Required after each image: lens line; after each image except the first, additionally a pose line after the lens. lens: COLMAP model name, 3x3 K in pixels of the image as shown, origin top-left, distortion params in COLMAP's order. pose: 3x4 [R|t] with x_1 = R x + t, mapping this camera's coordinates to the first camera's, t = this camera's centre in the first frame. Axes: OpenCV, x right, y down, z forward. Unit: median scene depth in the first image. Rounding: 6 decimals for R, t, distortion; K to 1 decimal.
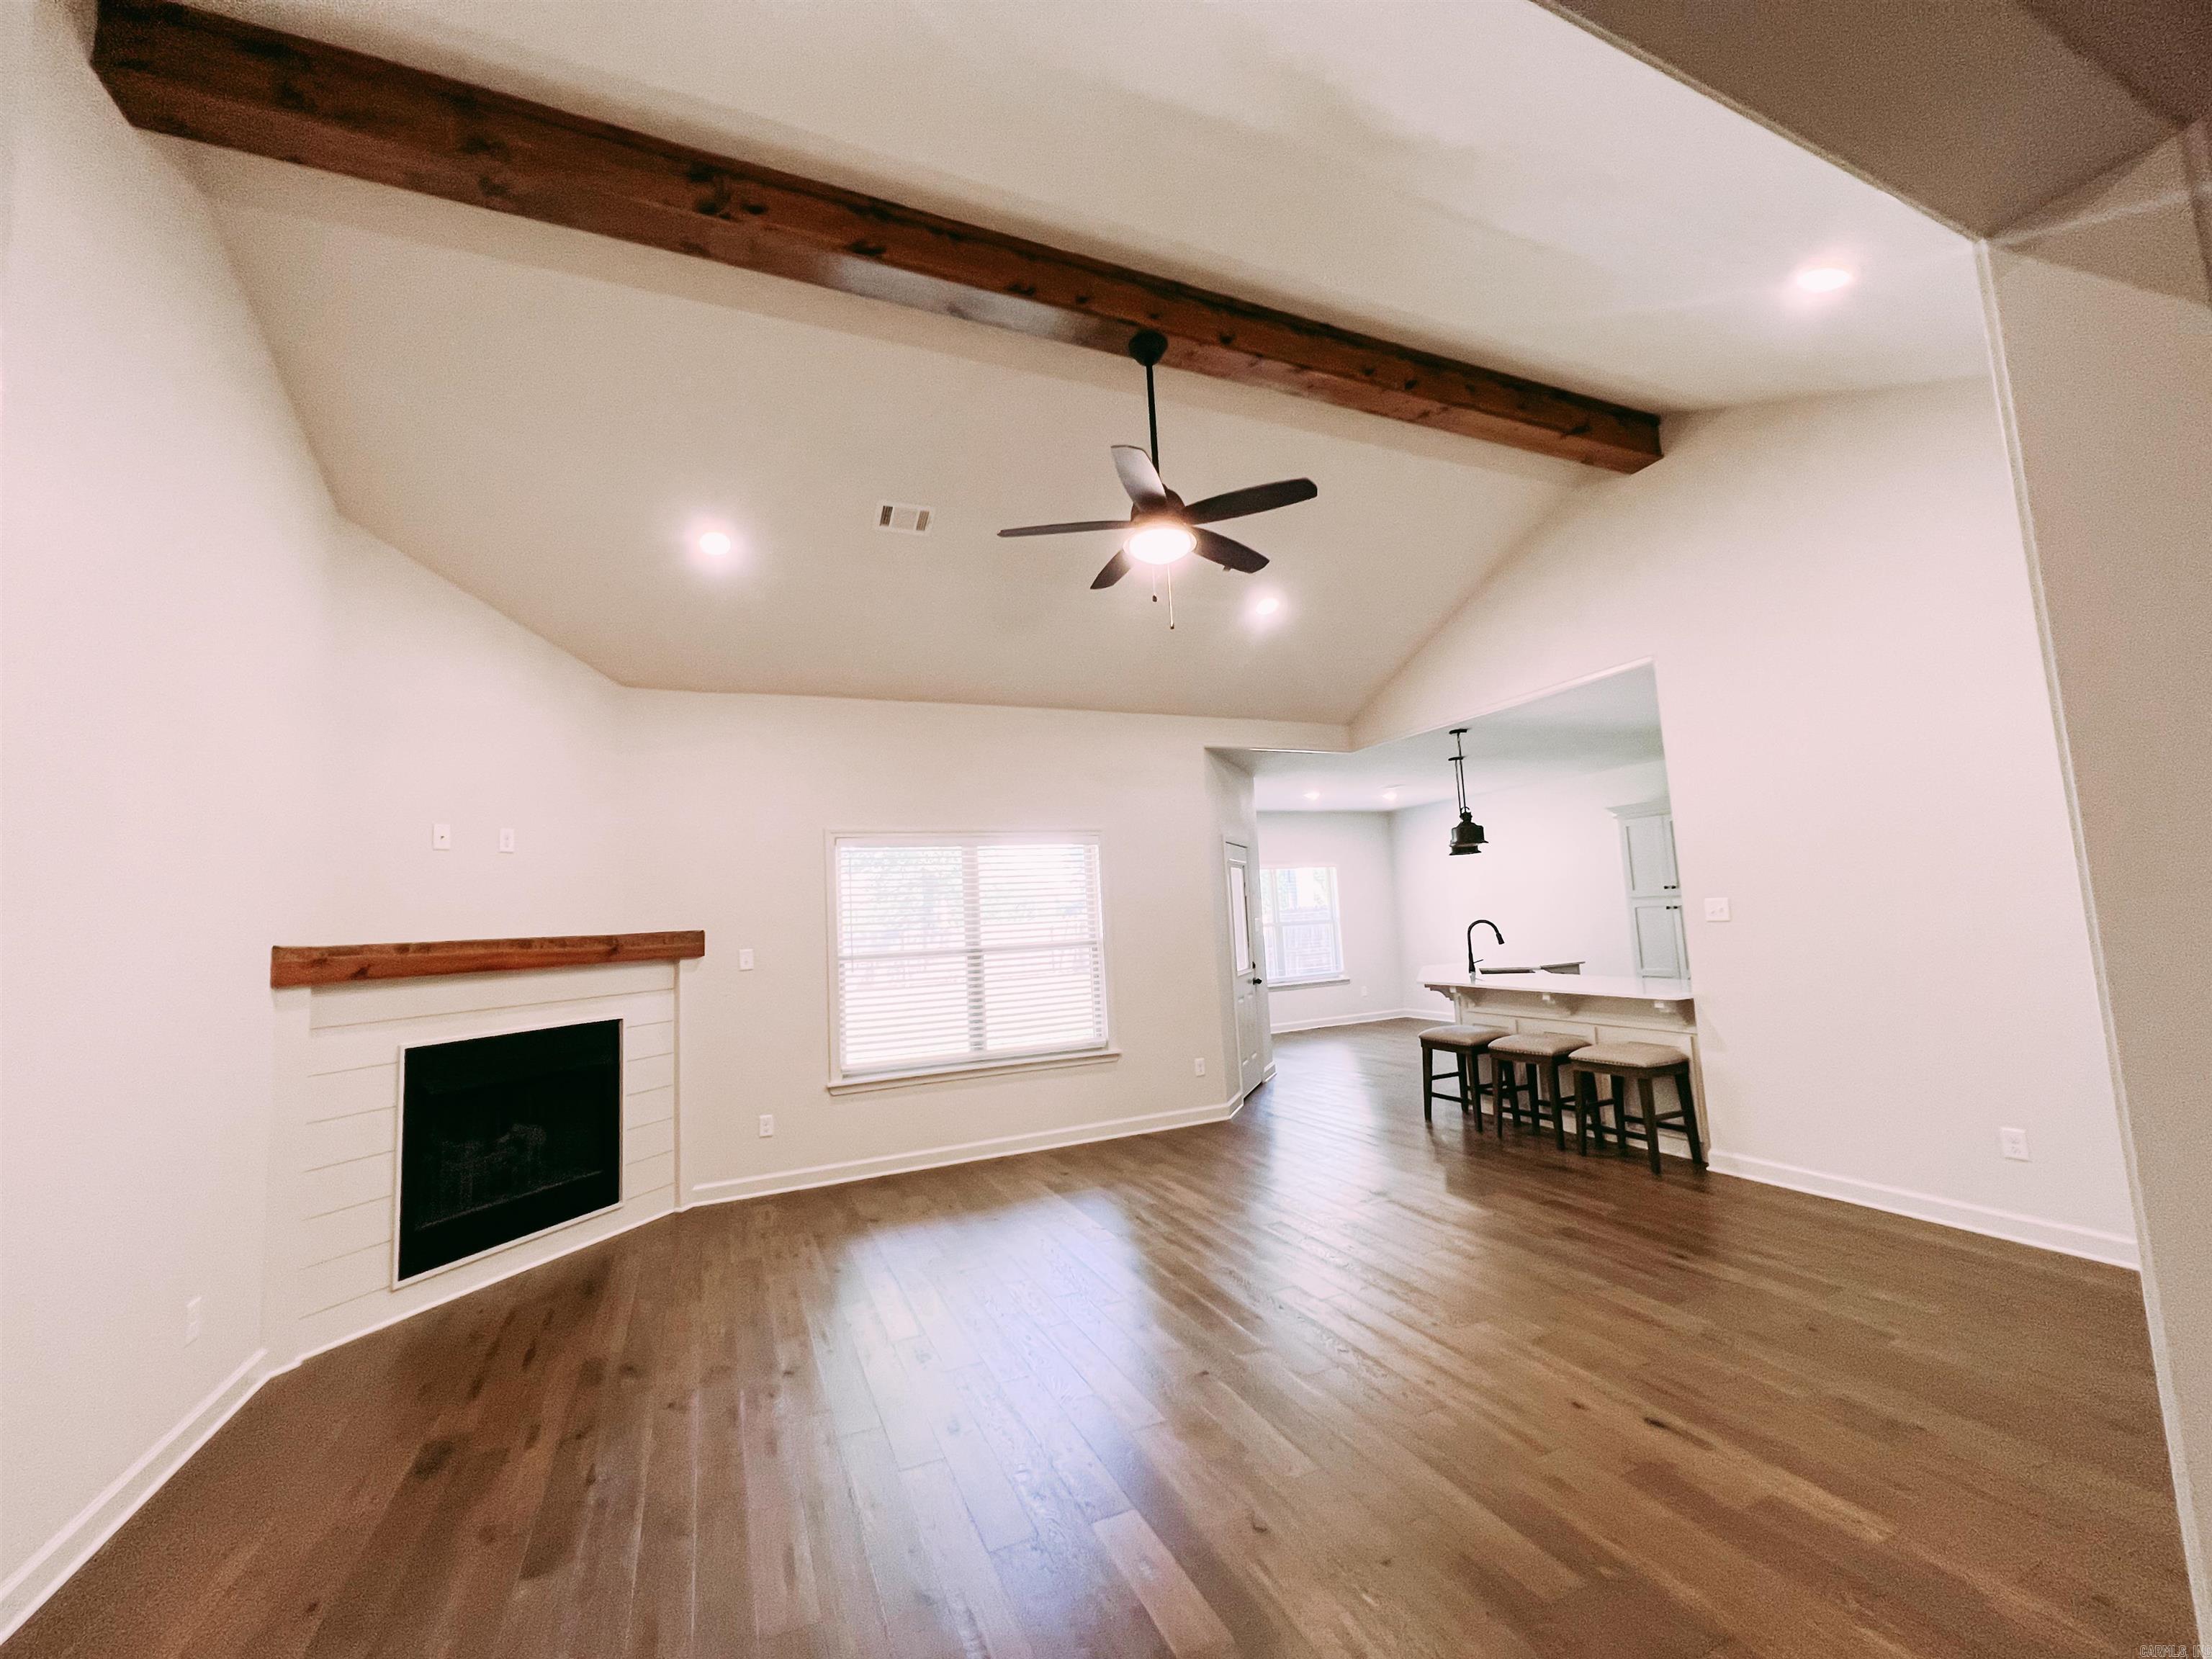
lens RADIAL K [[892.7, 0, 1106.6], [0, 892.7, 834.0], [0, 0, 1]] dist [-0.003694, 0.001026]
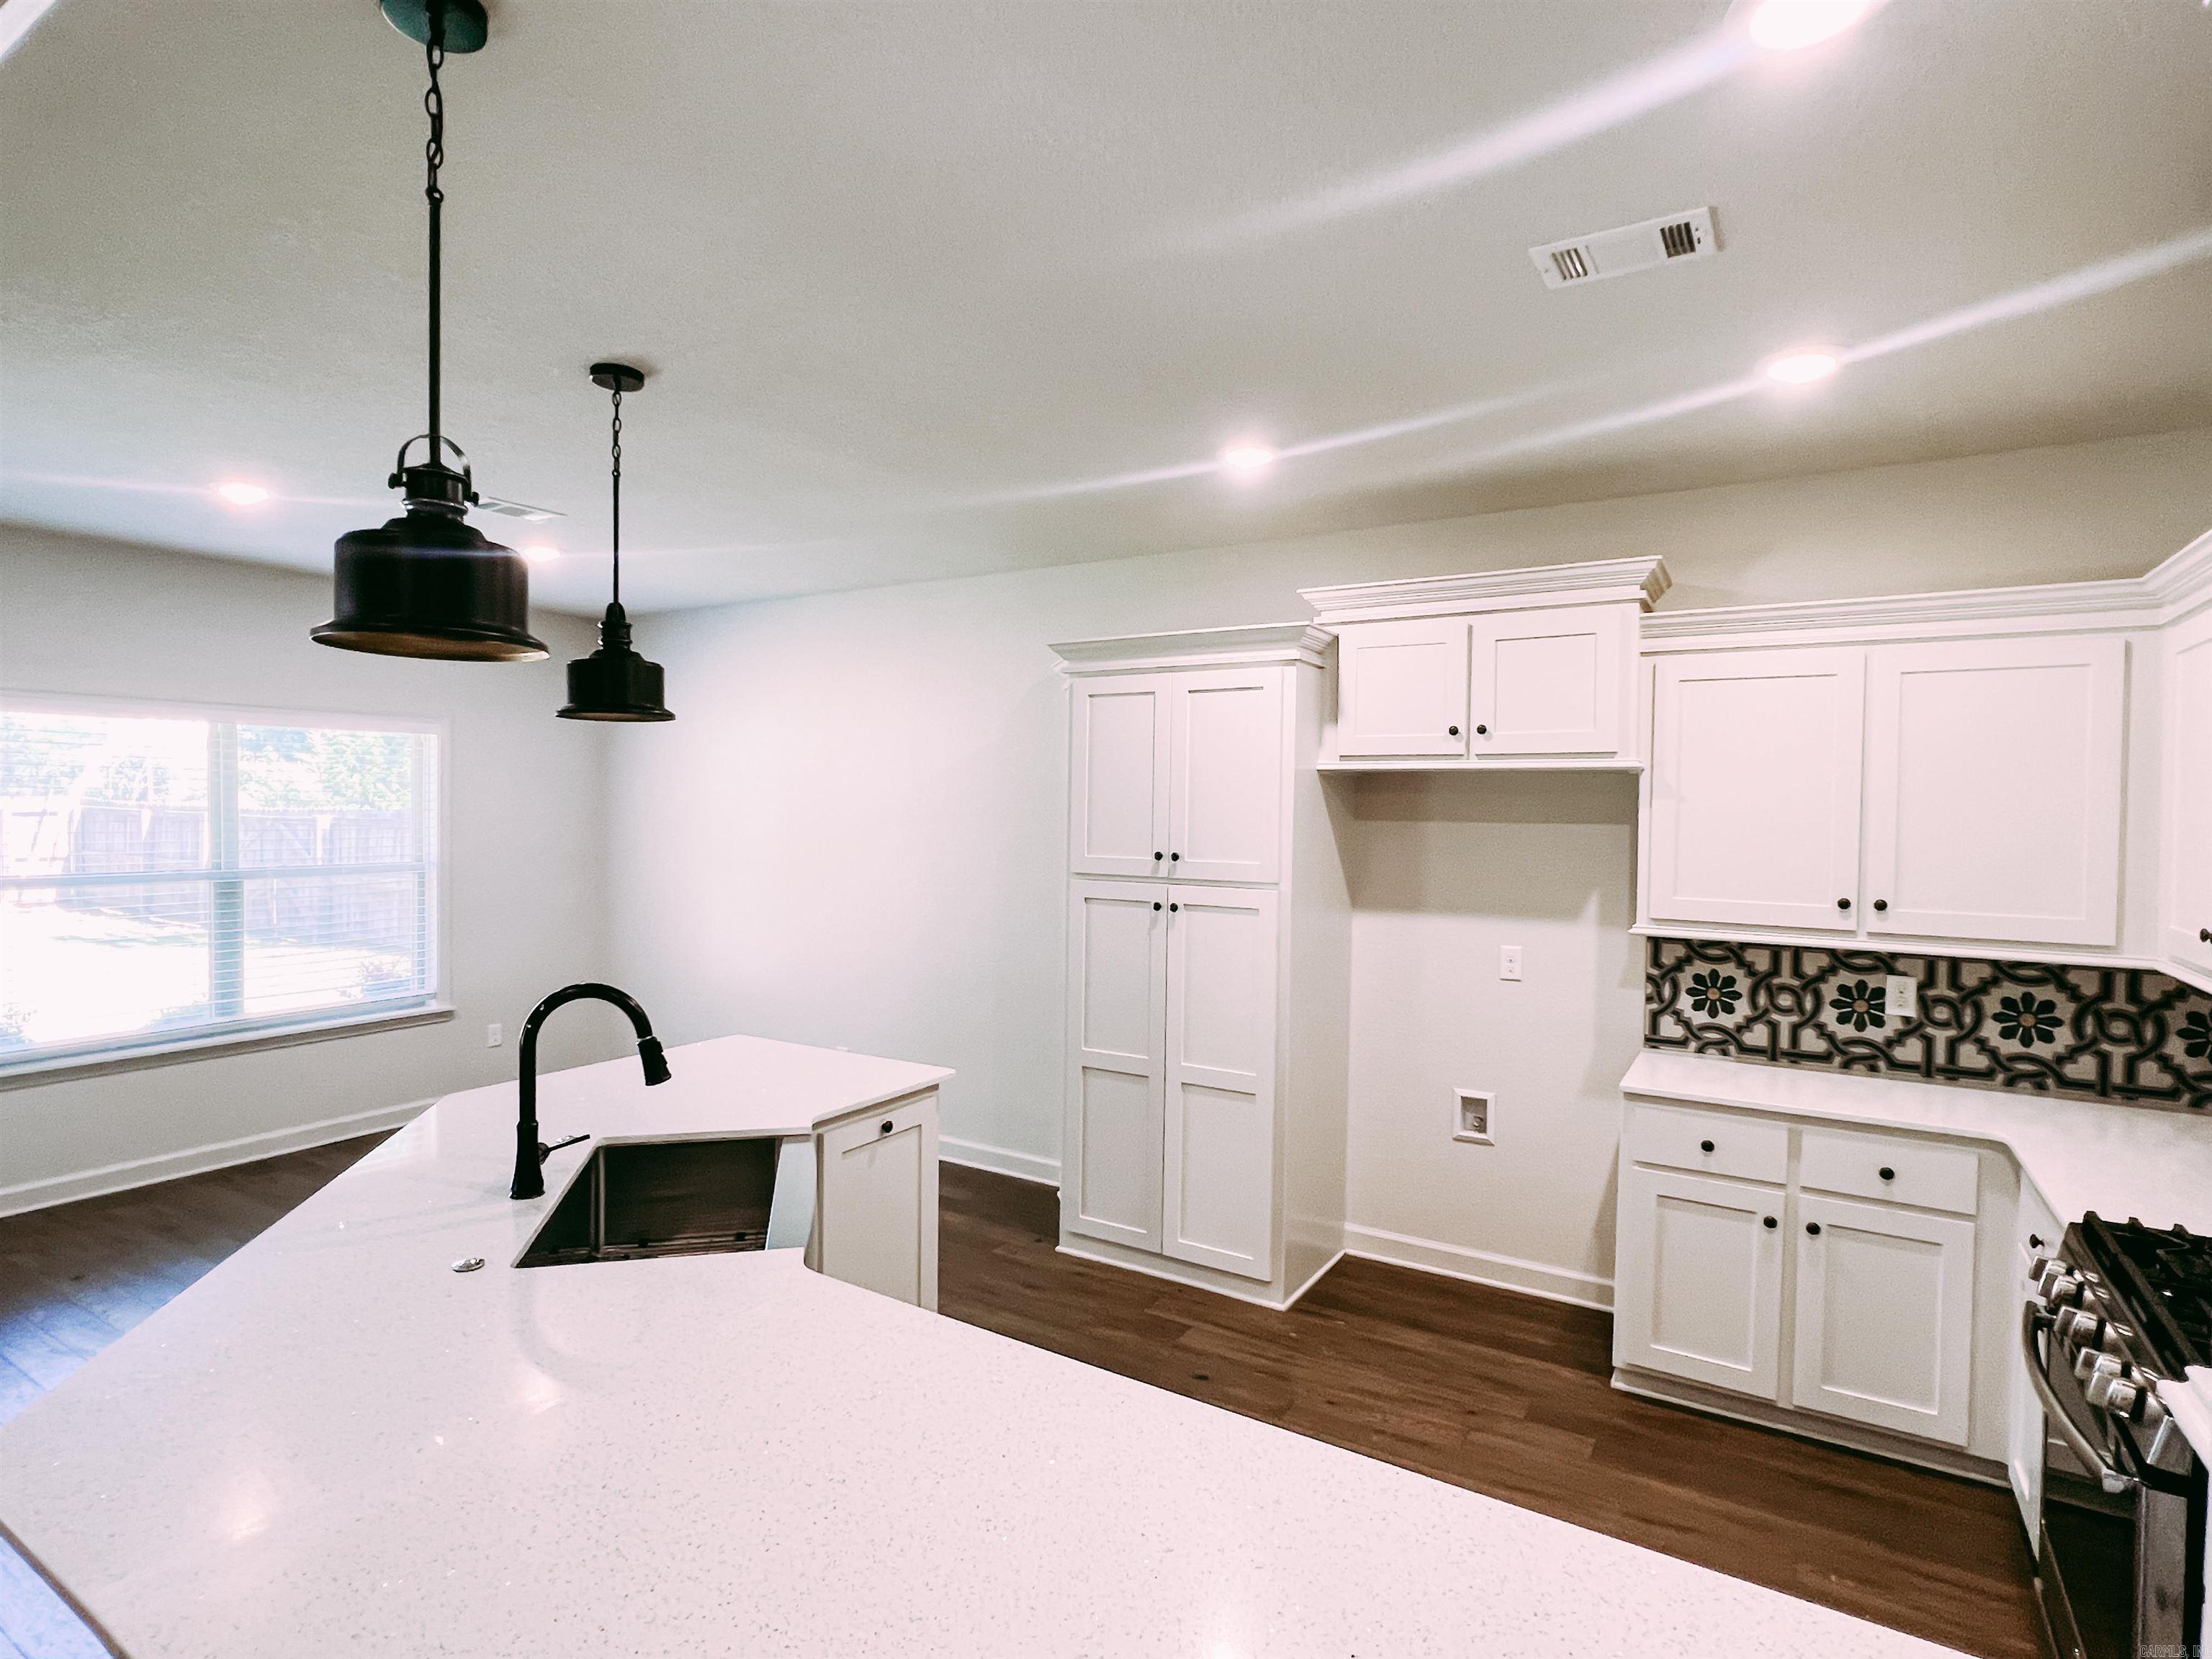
lens RADIAL K [[1127.9, 0, 1096.4], [0, 1127.9, 829.5], [0, 0, 1]] dist [-0.005008, 0.000796]
pose [[0.826583, 0.049694, 0.560617, 0.592173], [-0.109303, 0.991303, 0.073289, 0.026760], [-0.552099, -0.121857, 0.824826, 1.107878]]
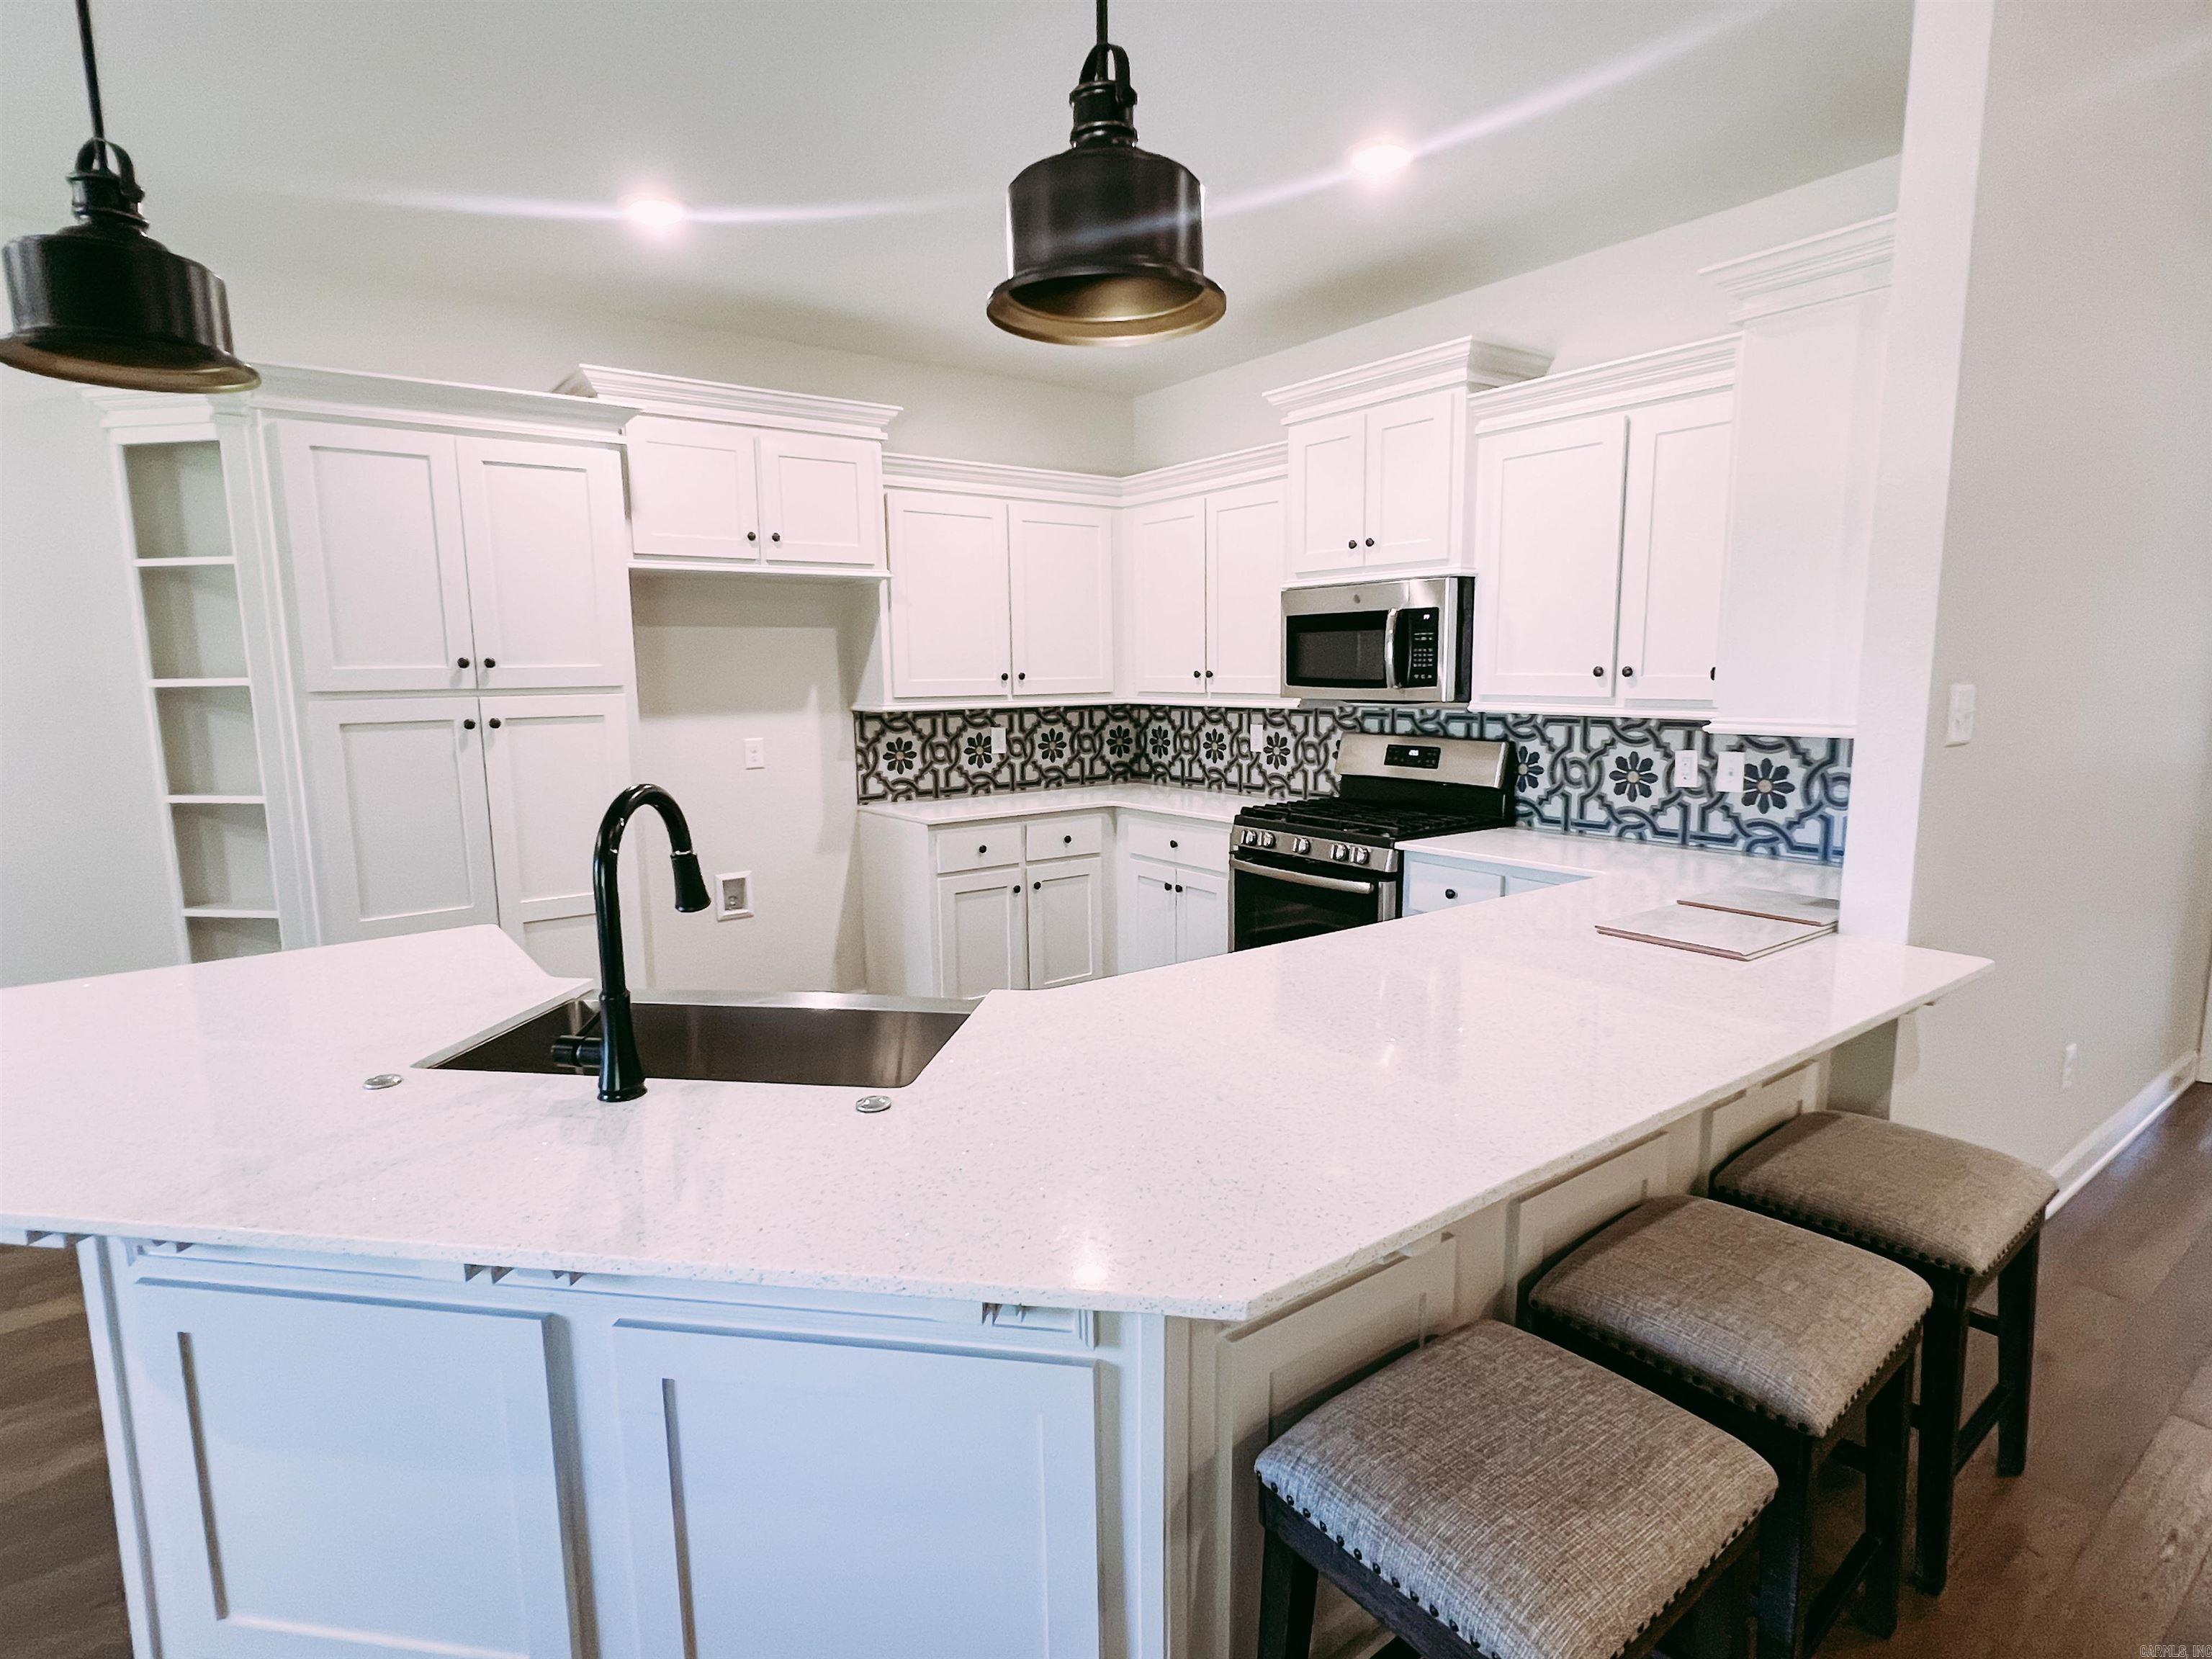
lens RADIAL K [[1127.9, 0, 1098.2], [0, 1127.9, 844.3], [0, 0, 1]] dist [-0.005008, 0.000796]
pose [[-0.210441, -0.103188, 0.972146, 0.307596], [-0.074715, 0.993203, 0.089249, 0.131997], [-0.974747, -0.053853, -0.216720, 1.577199]]
